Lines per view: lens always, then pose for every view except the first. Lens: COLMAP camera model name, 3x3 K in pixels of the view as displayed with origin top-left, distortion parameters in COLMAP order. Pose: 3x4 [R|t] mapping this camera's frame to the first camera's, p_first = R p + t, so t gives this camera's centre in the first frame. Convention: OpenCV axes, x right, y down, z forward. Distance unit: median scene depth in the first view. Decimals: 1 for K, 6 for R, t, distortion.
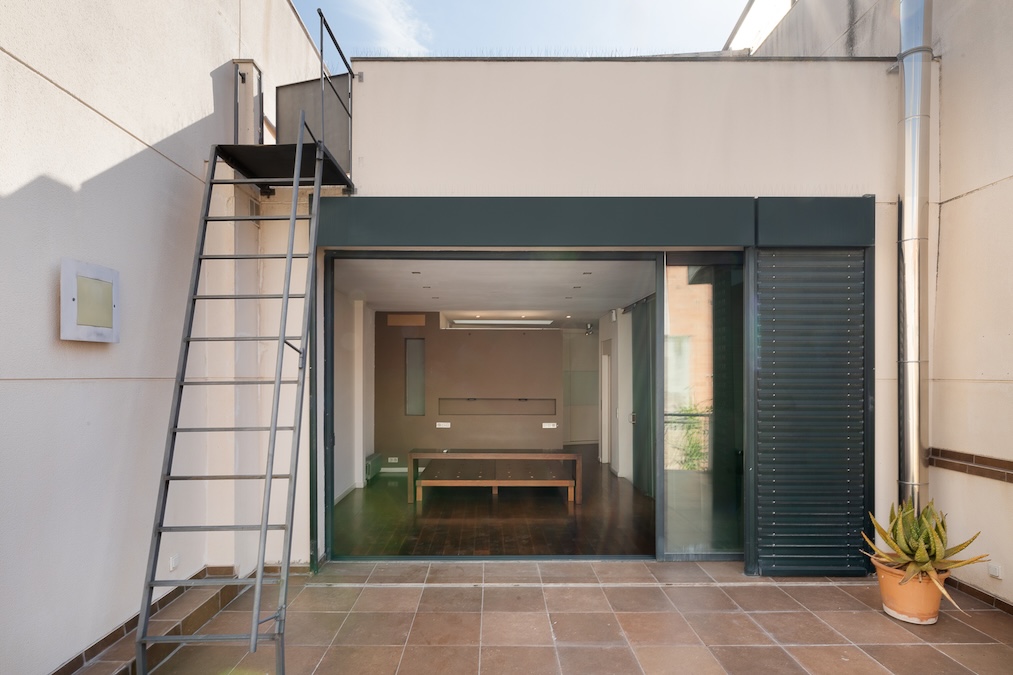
lens RADIAL K [[1048.2, 0, 506.5], [0, 1048.2, 337.5], [0, 0, 1]] dist [-0.003340, -0.001057]
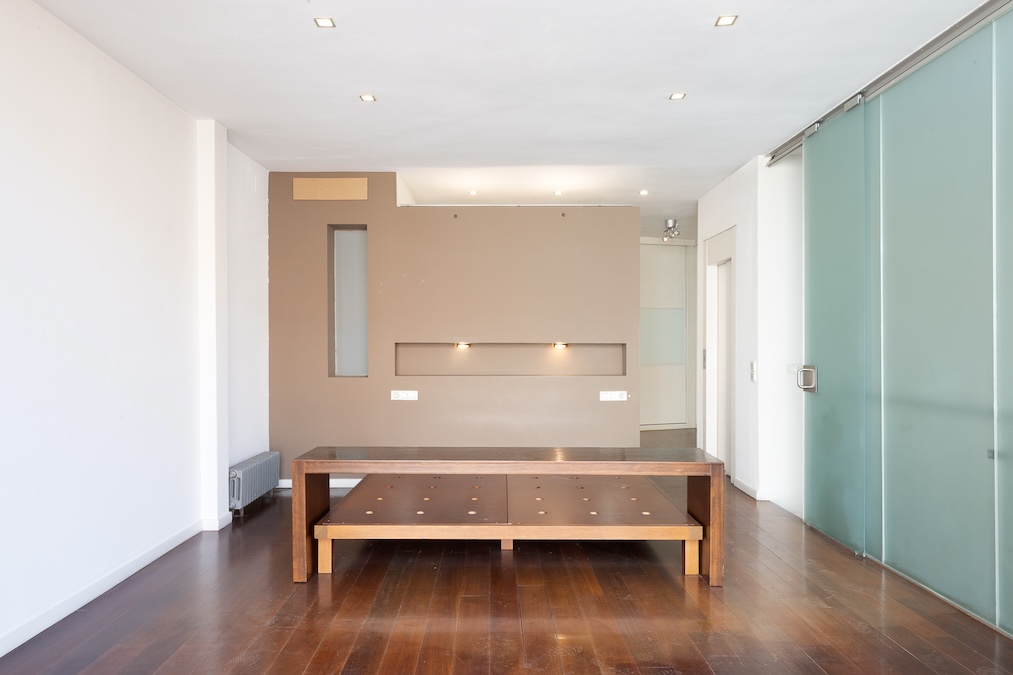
lens RADIAL K [[1038.5, 0, 506.5], [0, 1038.5, 337.5], [0, 0, 1]] dist [0.063671, -0.001148]
pose [[0.999962, -0.001935, -0.008491, -0.006745], [0.002090, 0.999831, 0.018273, 0.050046], [0.008455, -0.018290, 0.999797, 0.536633]]
